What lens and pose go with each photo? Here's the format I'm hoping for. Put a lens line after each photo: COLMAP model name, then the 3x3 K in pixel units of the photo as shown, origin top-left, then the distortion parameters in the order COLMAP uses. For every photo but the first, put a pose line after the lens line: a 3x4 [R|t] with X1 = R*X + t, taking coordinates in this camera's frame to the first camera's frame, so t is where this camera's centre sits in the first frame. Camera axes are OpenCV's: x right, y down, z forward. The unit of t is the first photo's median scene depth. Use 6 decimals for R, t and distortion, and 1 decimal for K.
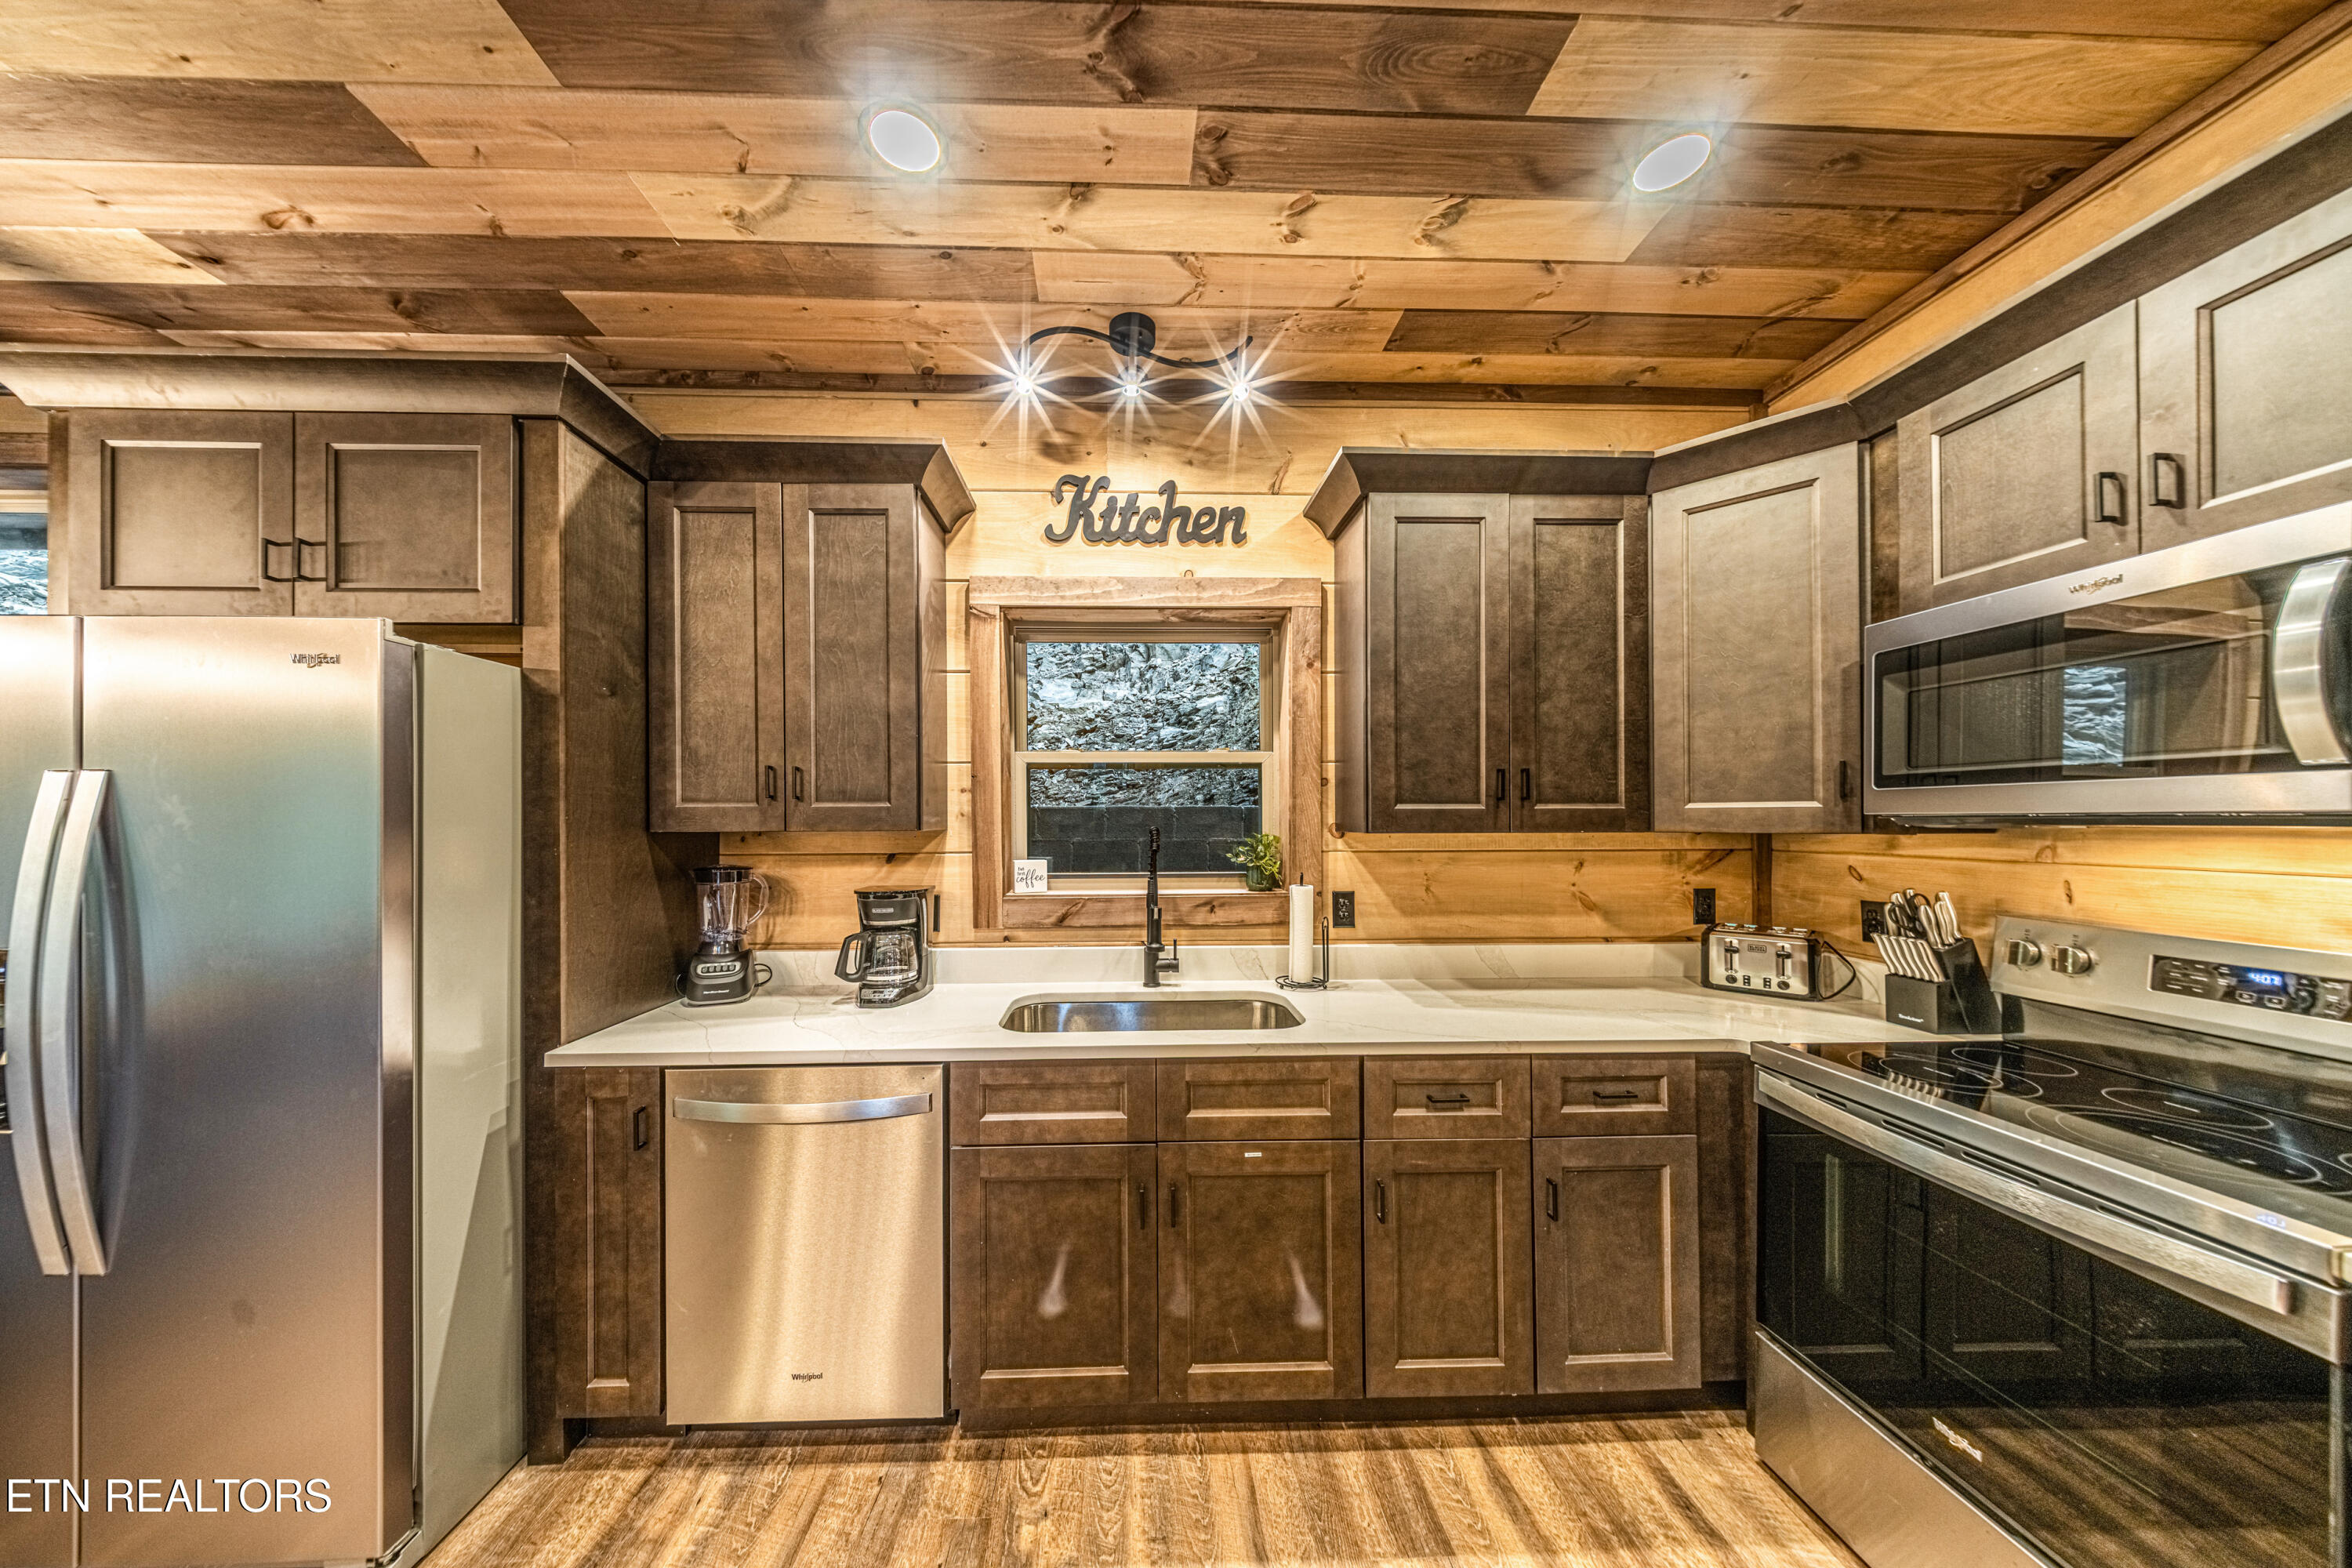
lens RADIAL K [[709.1, 0, 1115.5], [0, 709.1, 816.9], [0, 0, 1]] dist [0.000733, -0.001115]
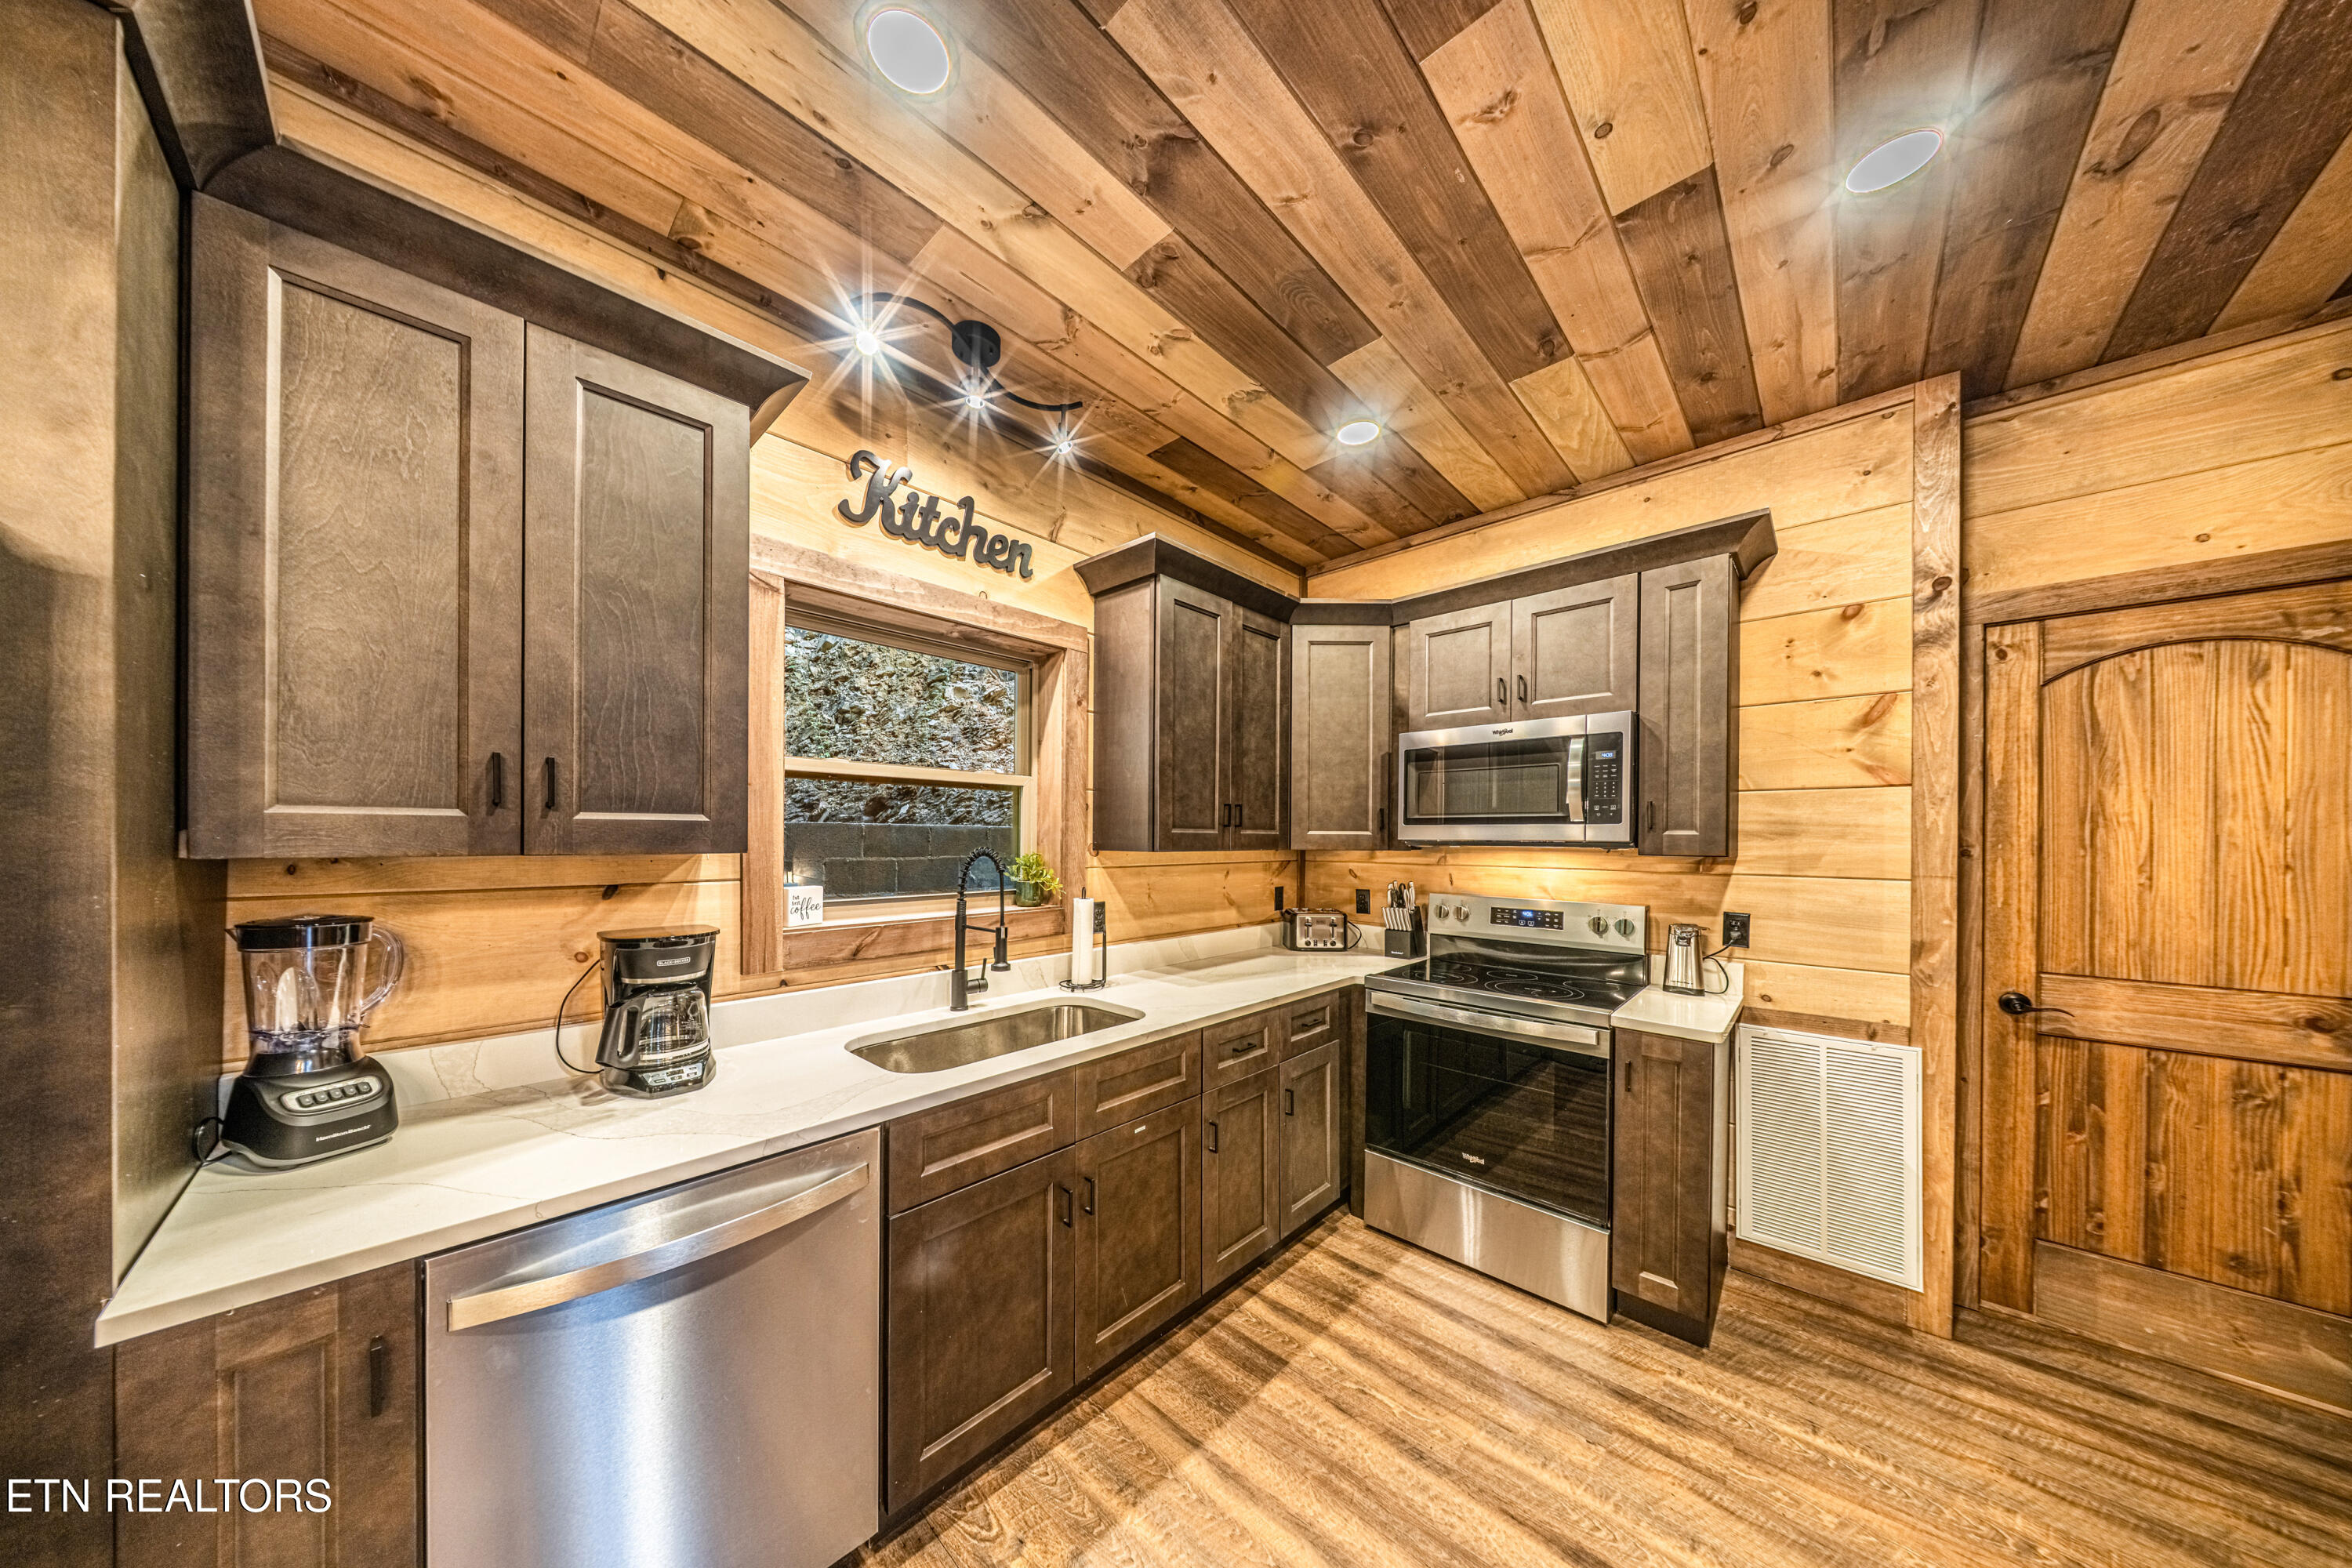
lens RADIAL K [[709.1, 0, 1147.4], [0, 709.1, 838.3], [0, 0, 1]] dist [0.000733, -0.001115]
pose [[0.718446, 0.006580, 0.695551, -0.511099], [-0.010499, 0.999944, 0.001385, -0.002261], [-0.695503, -0.008298, 0.718475, 0.133365]]
